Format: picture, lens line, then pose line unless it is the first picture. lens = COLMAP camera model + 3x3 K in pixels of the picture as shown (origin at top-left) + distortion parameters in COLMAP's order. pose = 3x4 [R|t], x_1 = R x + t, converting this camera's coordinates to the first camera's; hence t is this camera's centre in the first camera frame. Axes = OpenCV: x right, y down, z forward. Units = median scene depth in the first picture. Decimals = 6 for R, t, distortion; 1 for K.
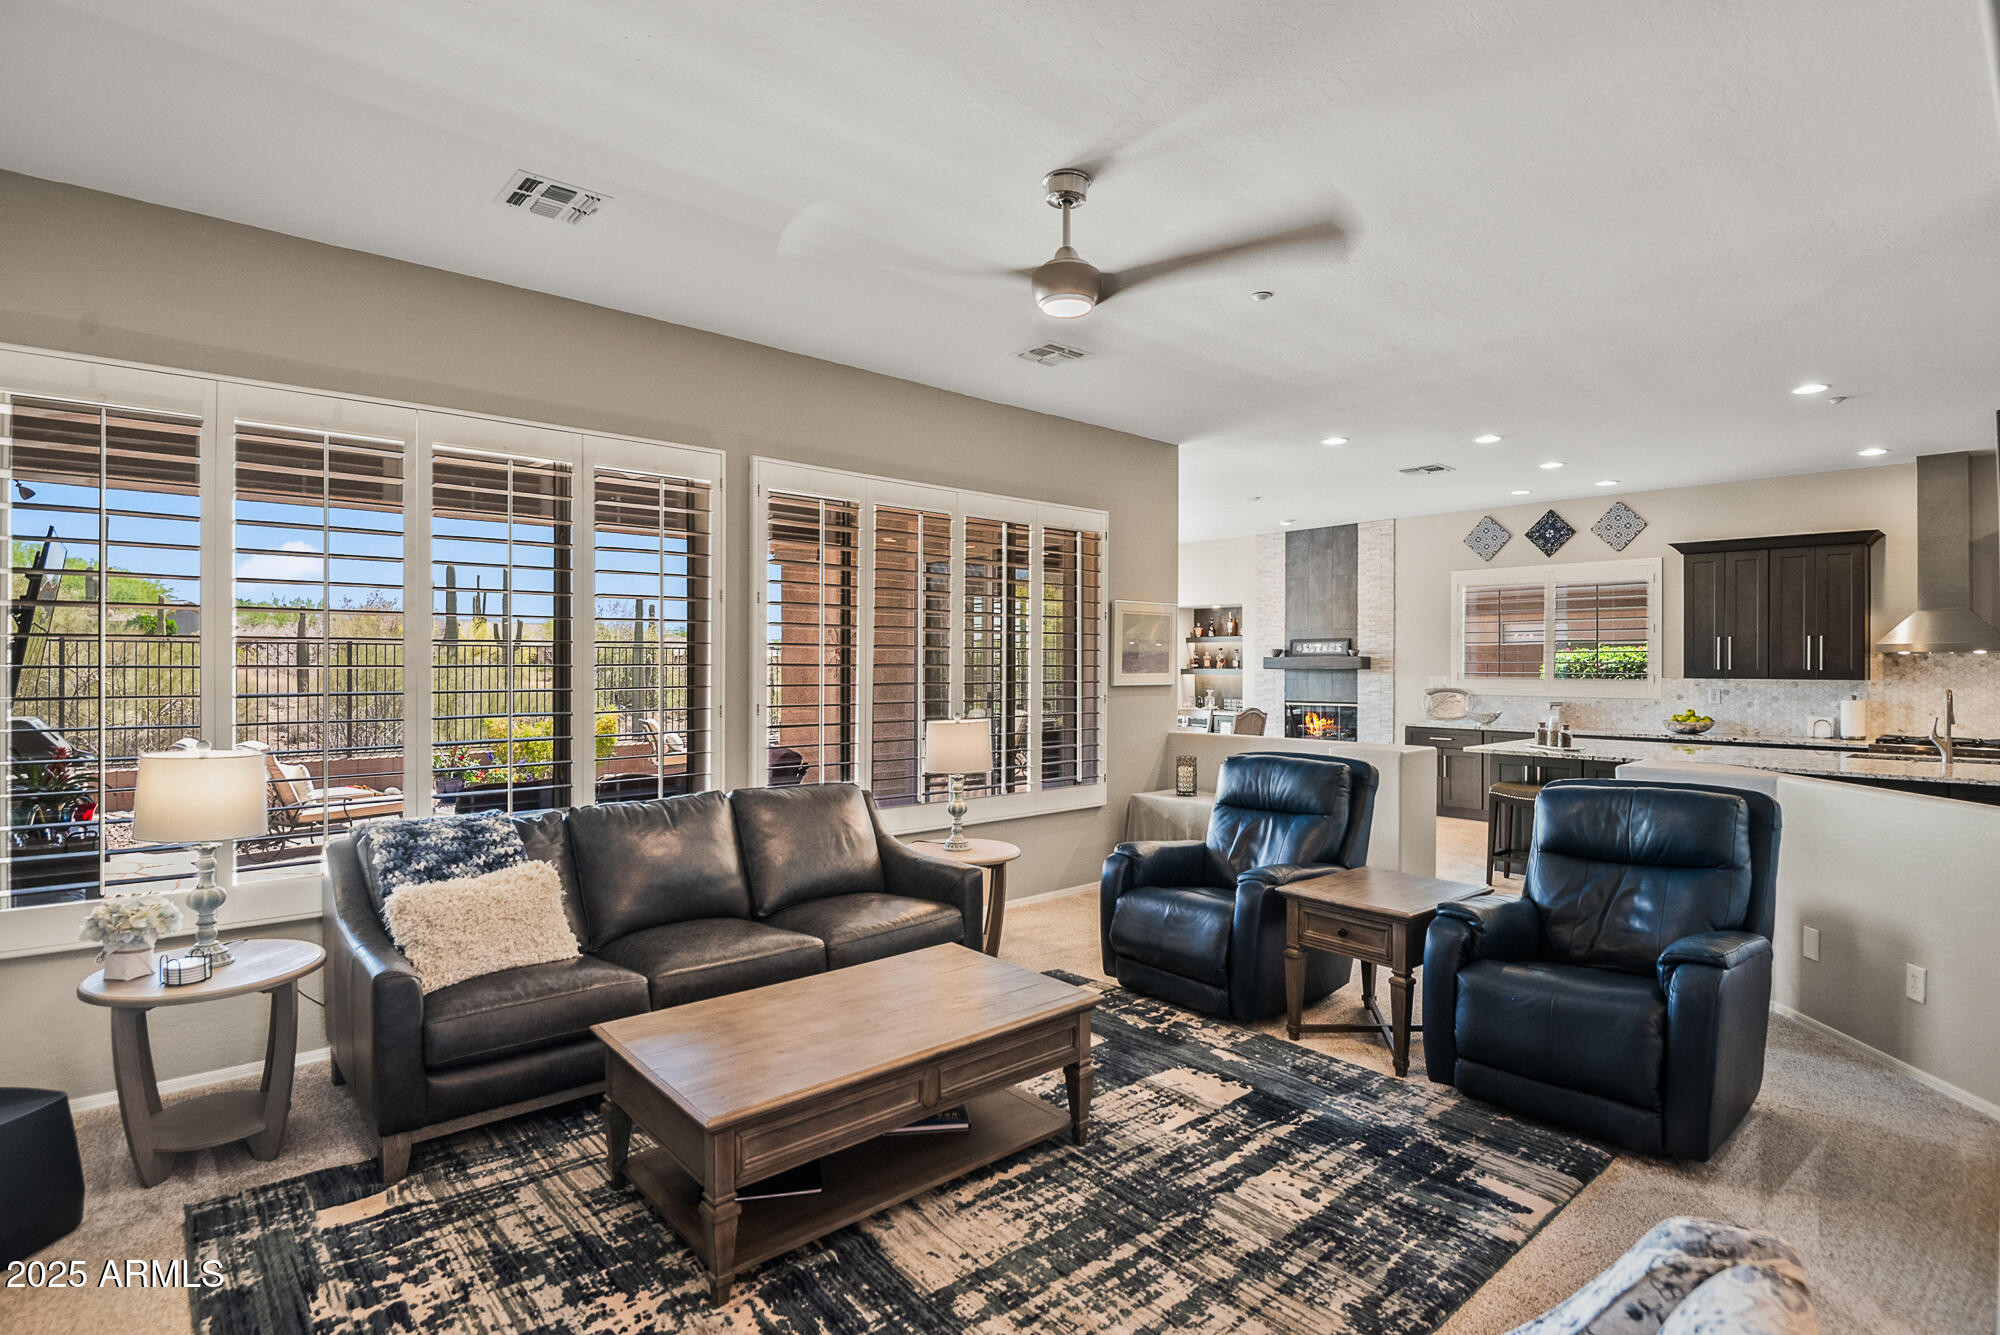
lens RADIAL K [[1000.4, 0, 1018.1], [0, 1000.4, 668.1], [0, 0, 1]] dist [0.013567, -0.022299]
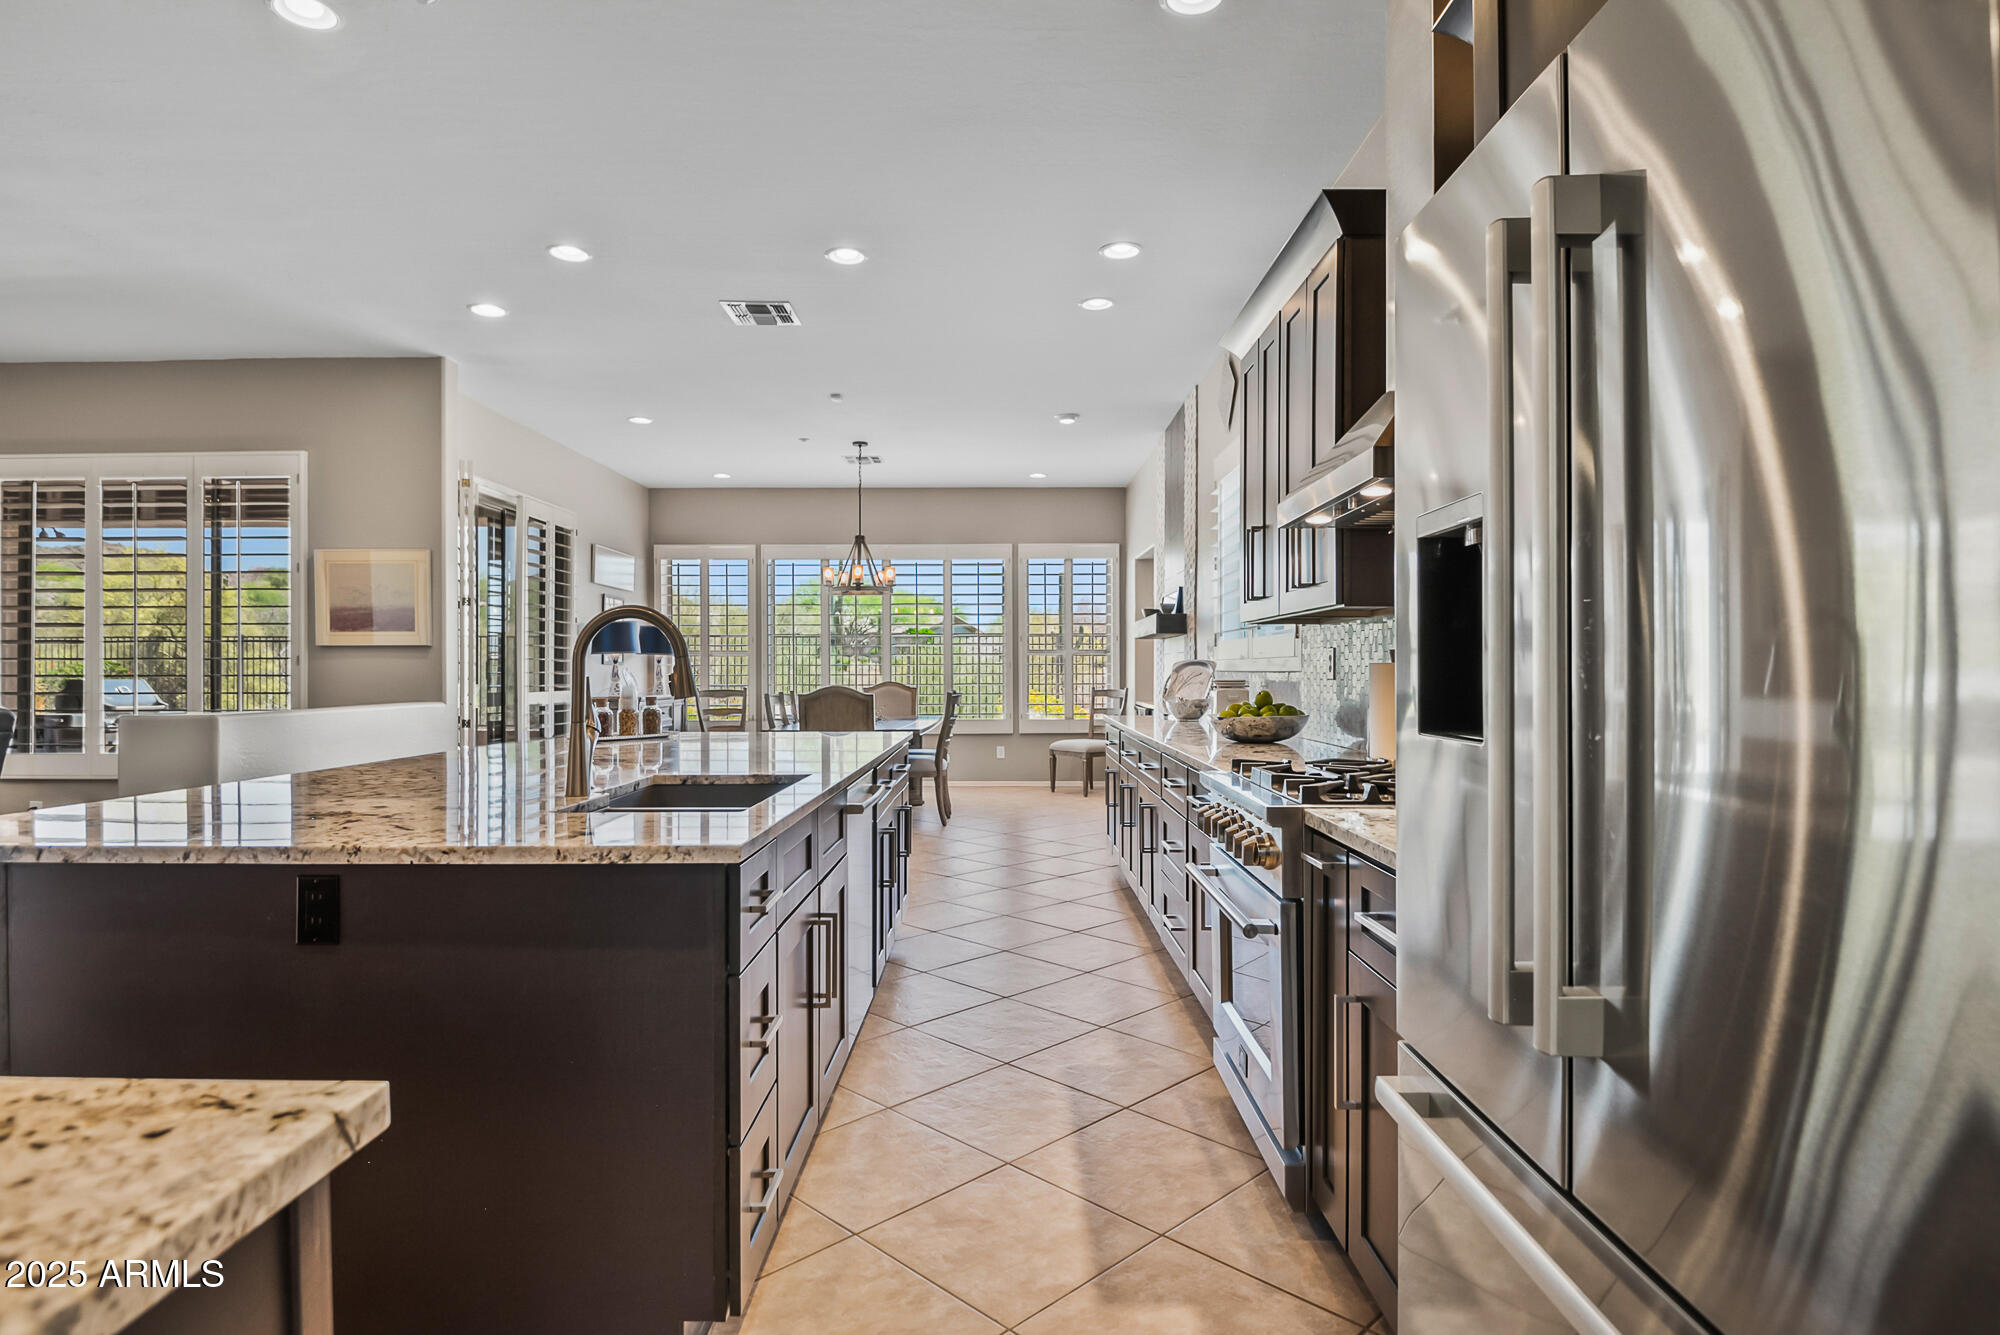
lens RADIAL K [[1050.9, 0, 990.6], [0, 1050.9, 669.5], [0, 0, 1]] dist [0.013510, -0.012737]
pose [[0.724312, -0.002899, -0.689466, 0.999898], [0.000468, 0.999993, -0.003714, 0.036420], [0.689472, 0.002367, 0.724308, 0.618643]]
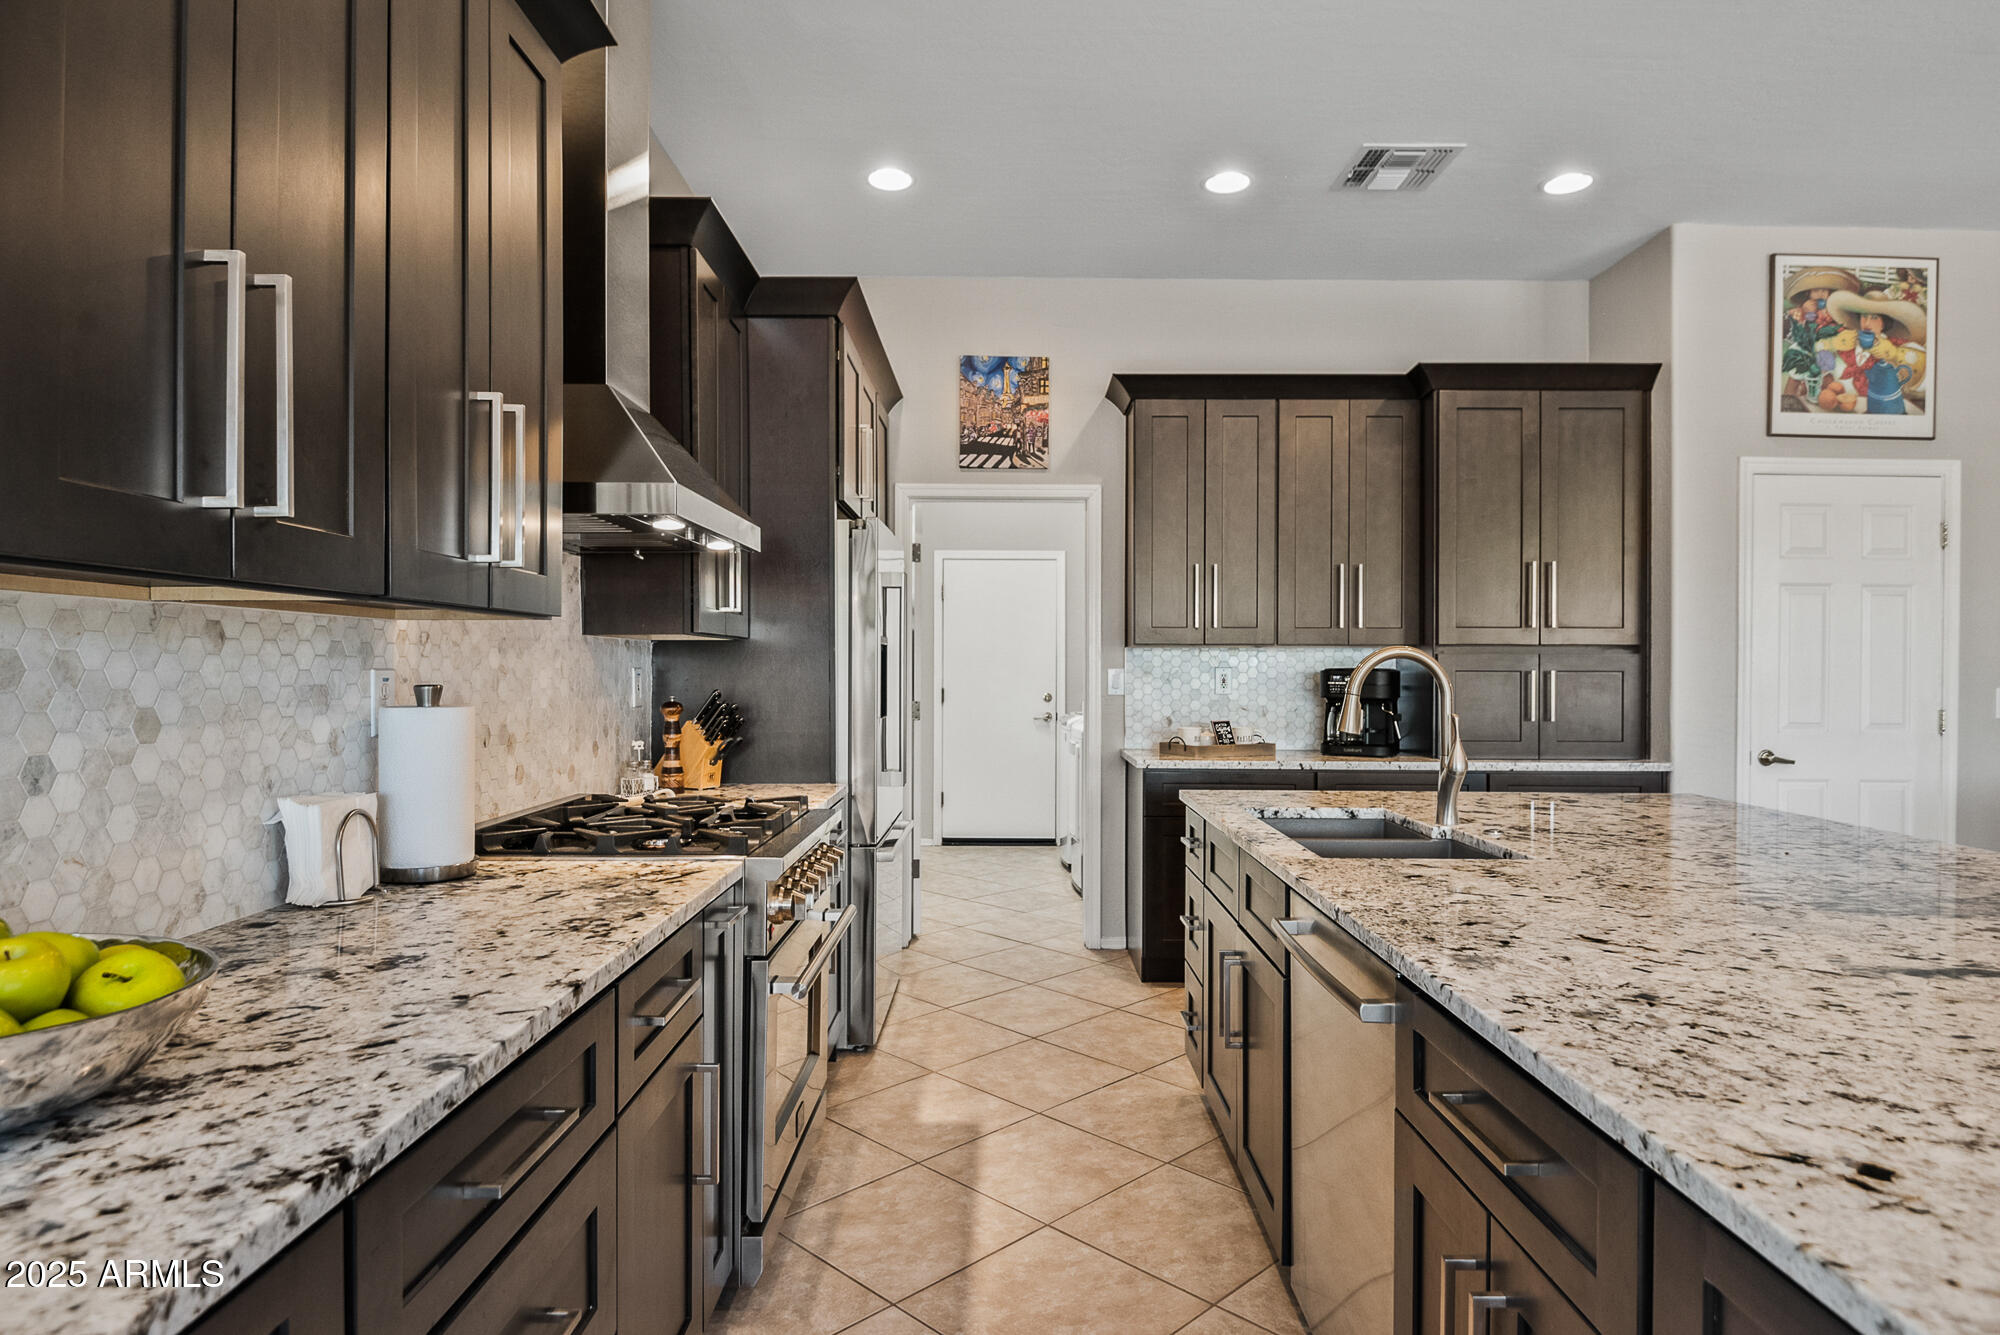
lens RADIAL K [[1108.3, 0, 989.3], [0, 1108.3, 672.2], [0, 0, 1]] dist [-0.010923, -0.010896]
pose [[-0.721426, -0.009197, 0.692431, 0.572731], [-0.003806, 0.999949, 0.009316, 0.021538], [-0.692481, 0.004086, -0.721424, 1.098565]]
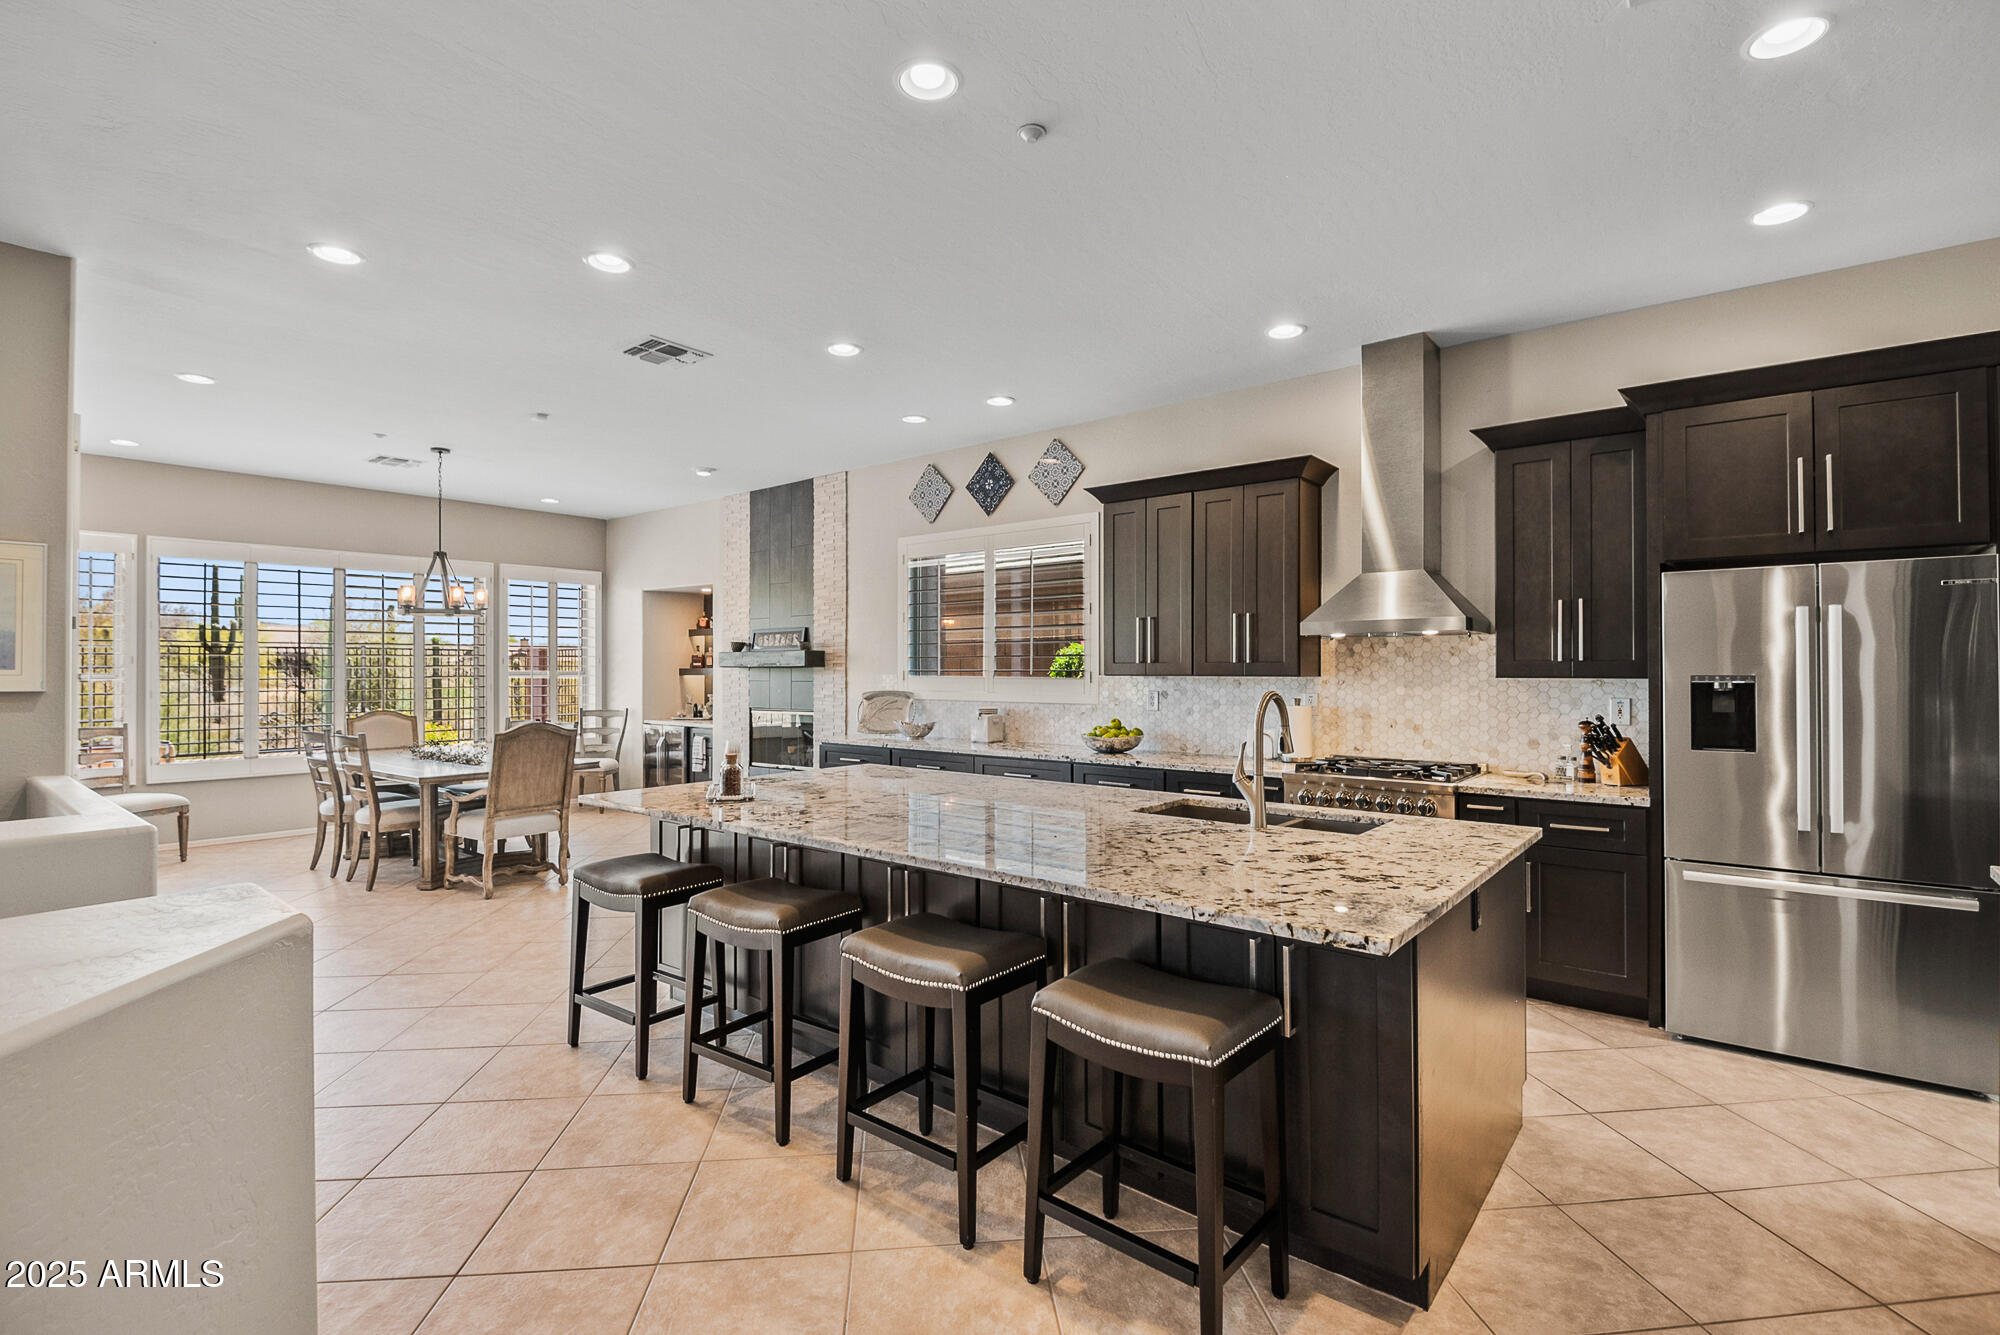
lens RADIAL K [[915.5, 0, 1004.2], [0, 915.5, 657.3], [0, 0, 1]] dist [0.008212, -0.014001]
pose [[0.991248, -0.003129, 0.131974, 0.554197], [0.005138, 0.999876, -0.014884, 0.006895], [-0.131911, 0.015432, 0.991141, 0.398459]]
